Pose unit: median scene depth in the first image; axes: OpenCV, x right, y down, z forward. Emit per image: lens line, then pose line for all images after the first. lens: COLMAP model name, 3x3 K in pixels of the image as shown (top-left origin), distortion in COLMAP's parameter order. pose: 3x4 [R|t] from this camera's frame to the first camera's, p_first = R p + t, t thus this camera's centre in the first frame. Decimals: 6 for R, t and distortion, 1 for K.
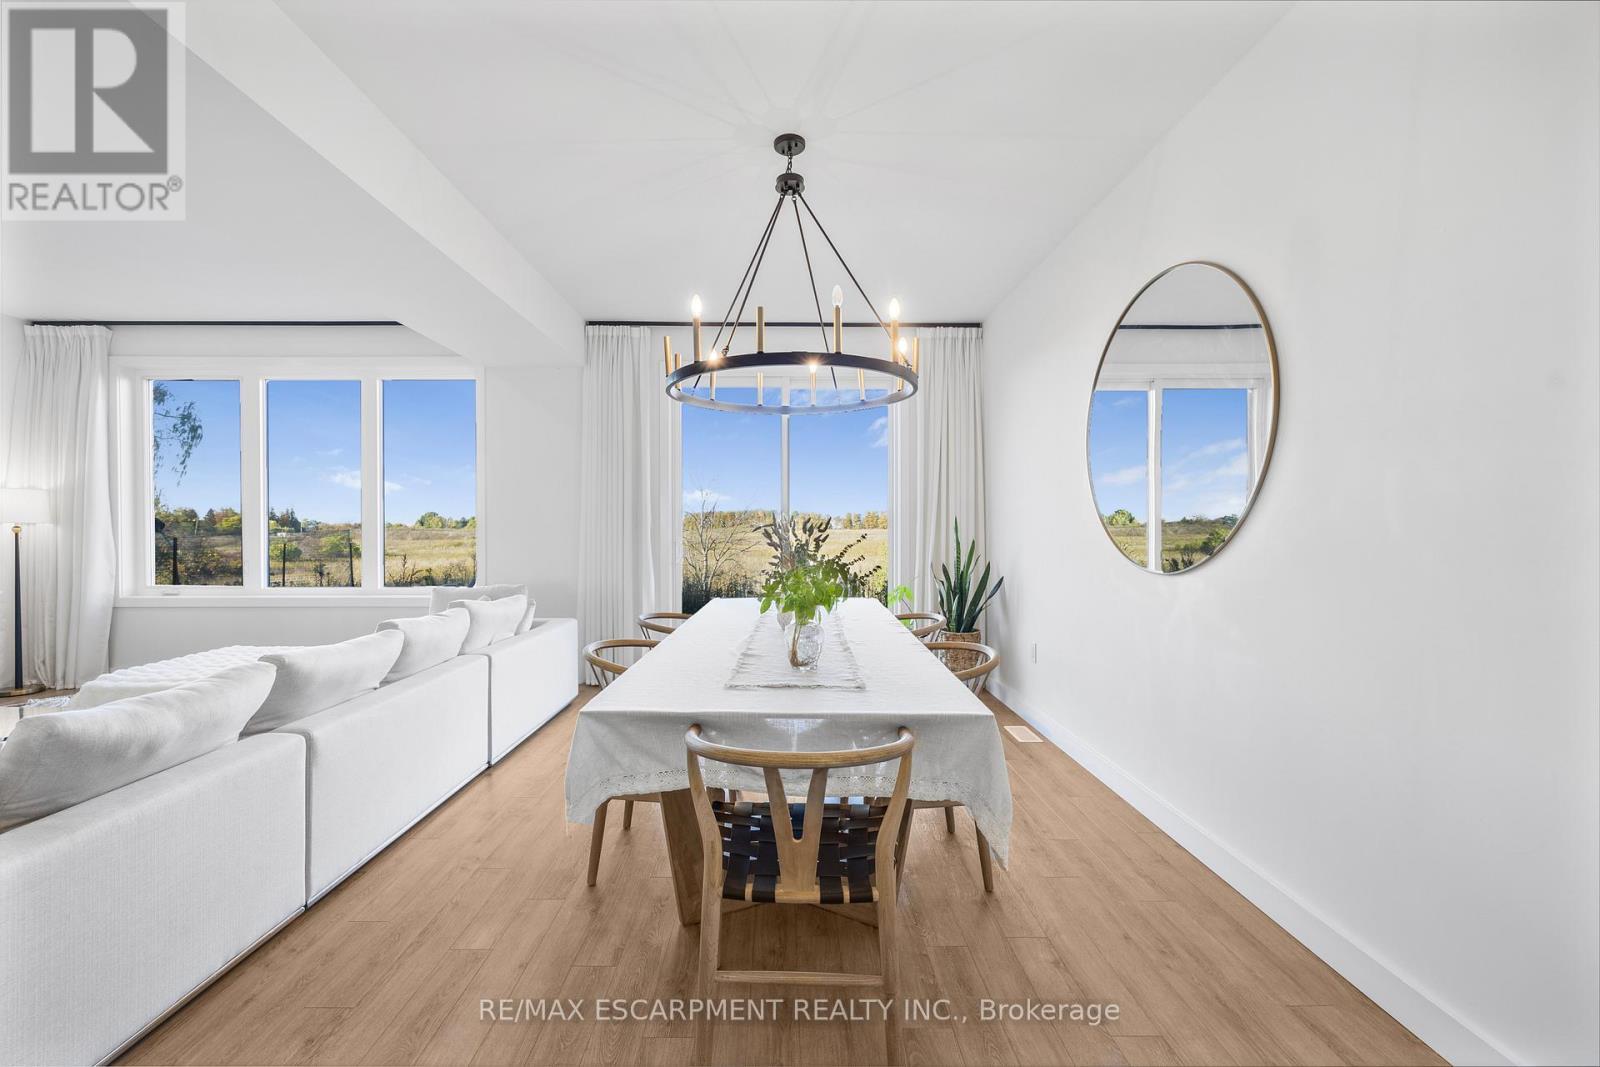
lens RADIAL K [[639.0, 0, 793.4], [0, 639.0, 527.9], [0, 0, 1]] dist [-0.003103, 0.000294]
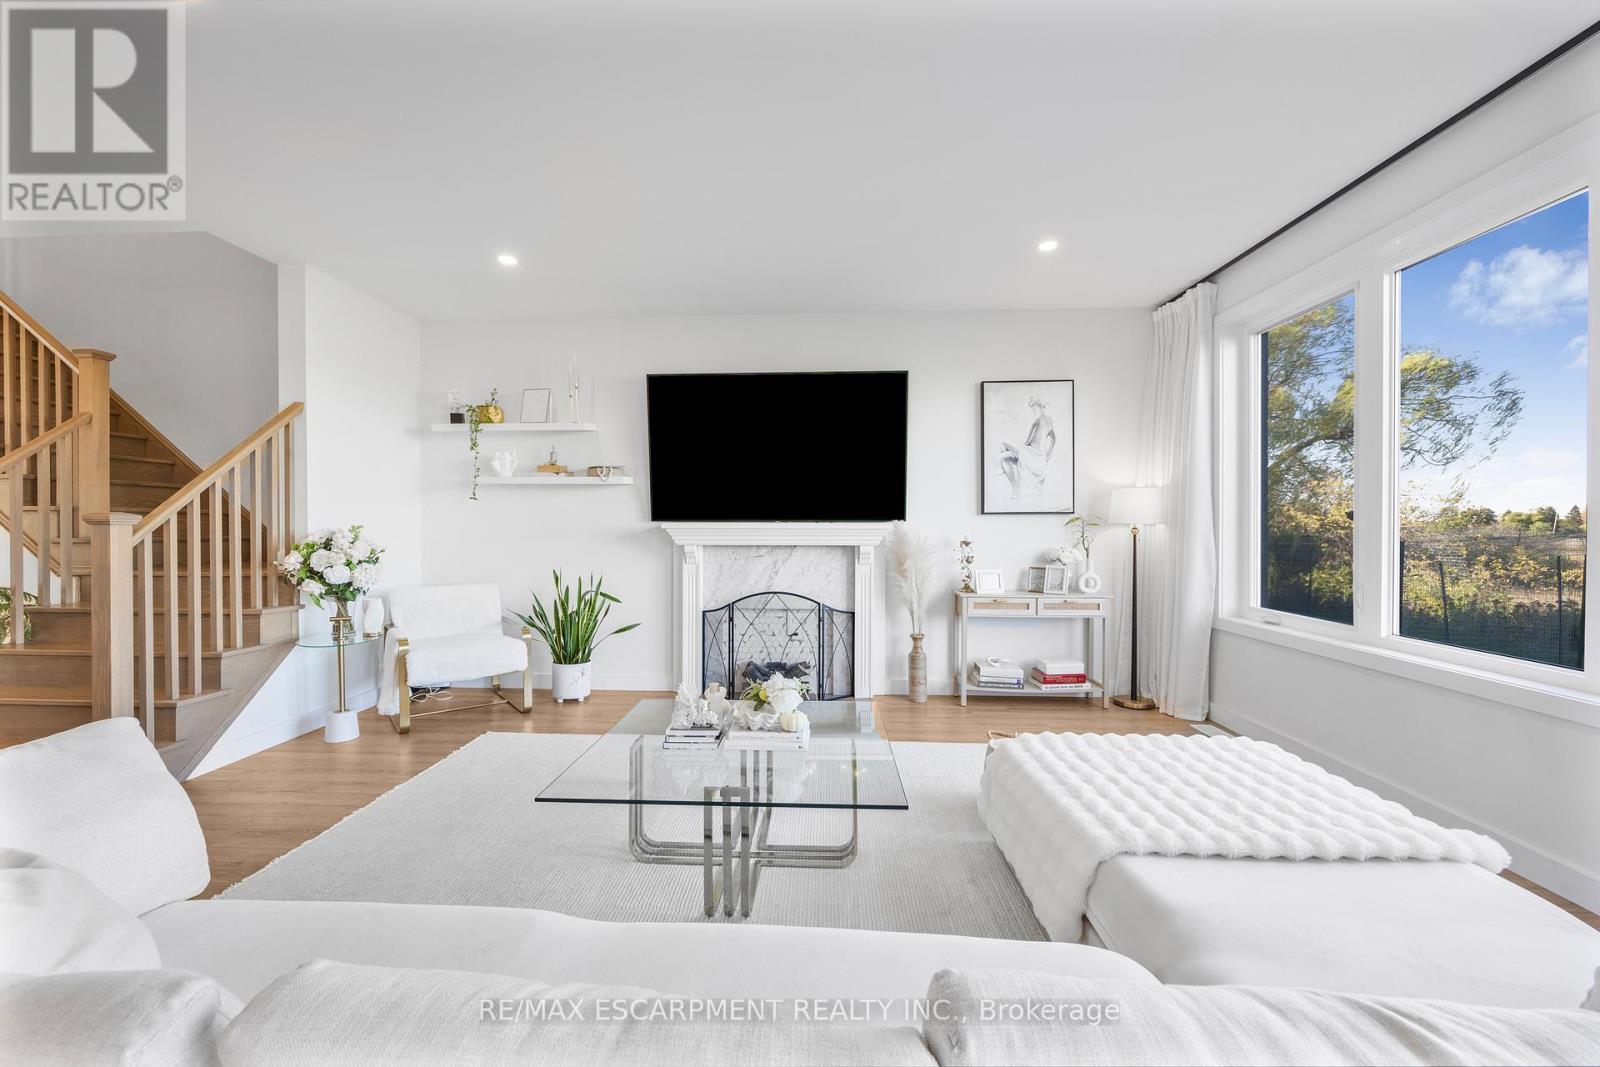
lens RADIAL K [[639.0, 0, 785.8], [0, 639.0, 533.0], [0, 0, 1]] dist [-0.003103, 0.000294]
pose [[-0.062376, 0.012949, -0.997969, -0.225882], [-0.004687, 0.999901, 0.013267, -0.004474], [0.998042, 0.005505, -0.062310, 0.498164]]
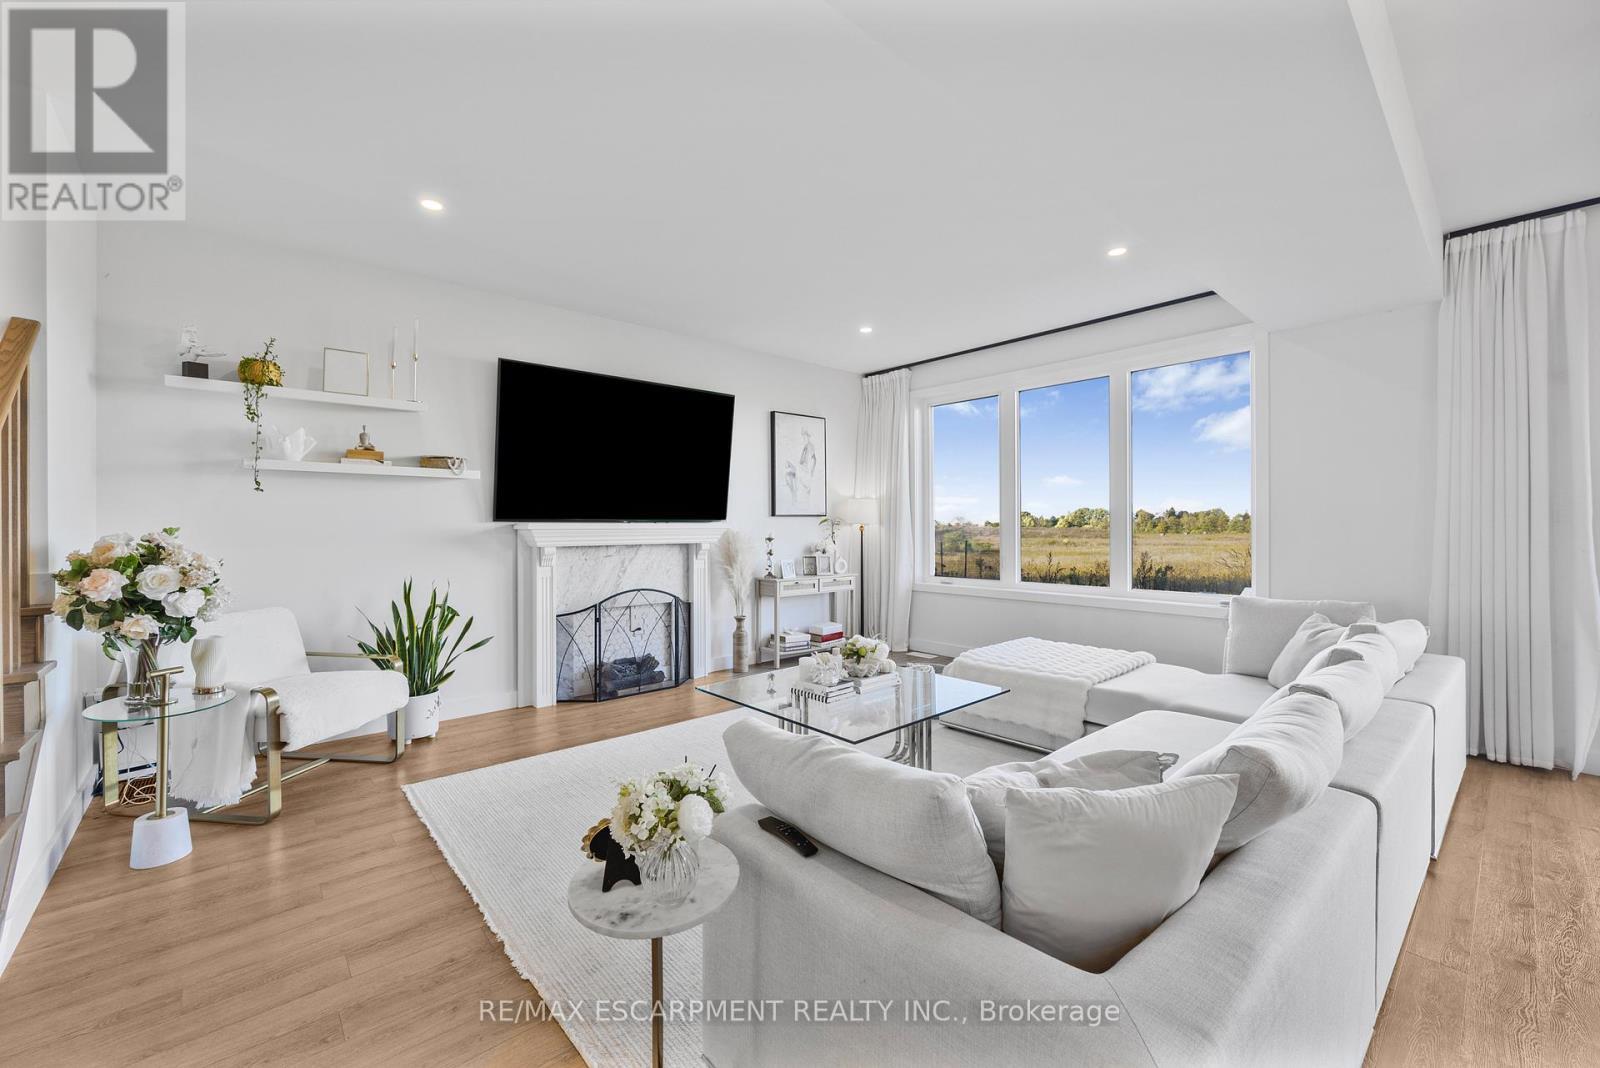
lens RADIAL K [[639.0, 0, 787.7], [0, 639.0, 524.6], [0, 0, 1]] dist [-0.003103, 0.000294]
pose [[0.651348, -0.002297, -0.758776, -0.264387], [0.000109, 0.999996, -0.002934, -0.001679], [0.758779, 0.001828, 0.651345, -0.007523]]
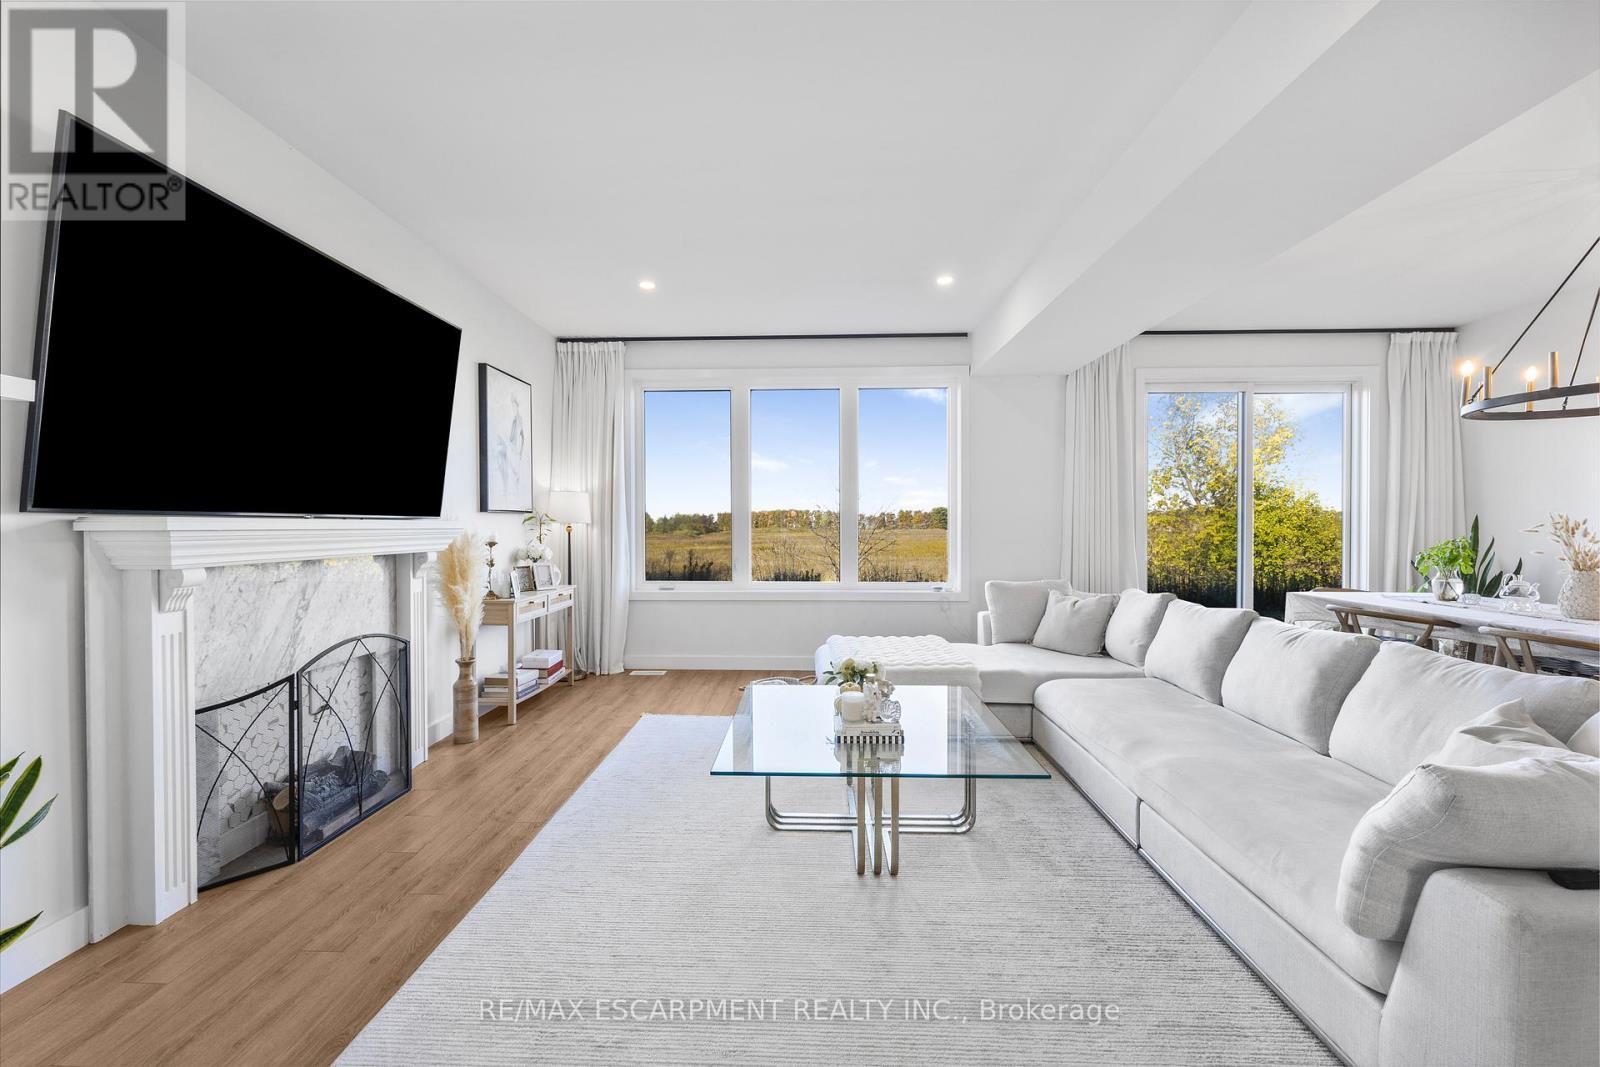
lens RADIAL K [[639.0, 0, 784.3], [0, 639.0, 525.2], [0, 0, 1]] dist [-0.003103, 0.000294]
pose [[0.998818, -0.000607, -0.048595, -0.729443], [0.000502, 0.999998, -0.002172, -0.000763], [0.048596, 0.002145, 0.998816, -0.074095]]
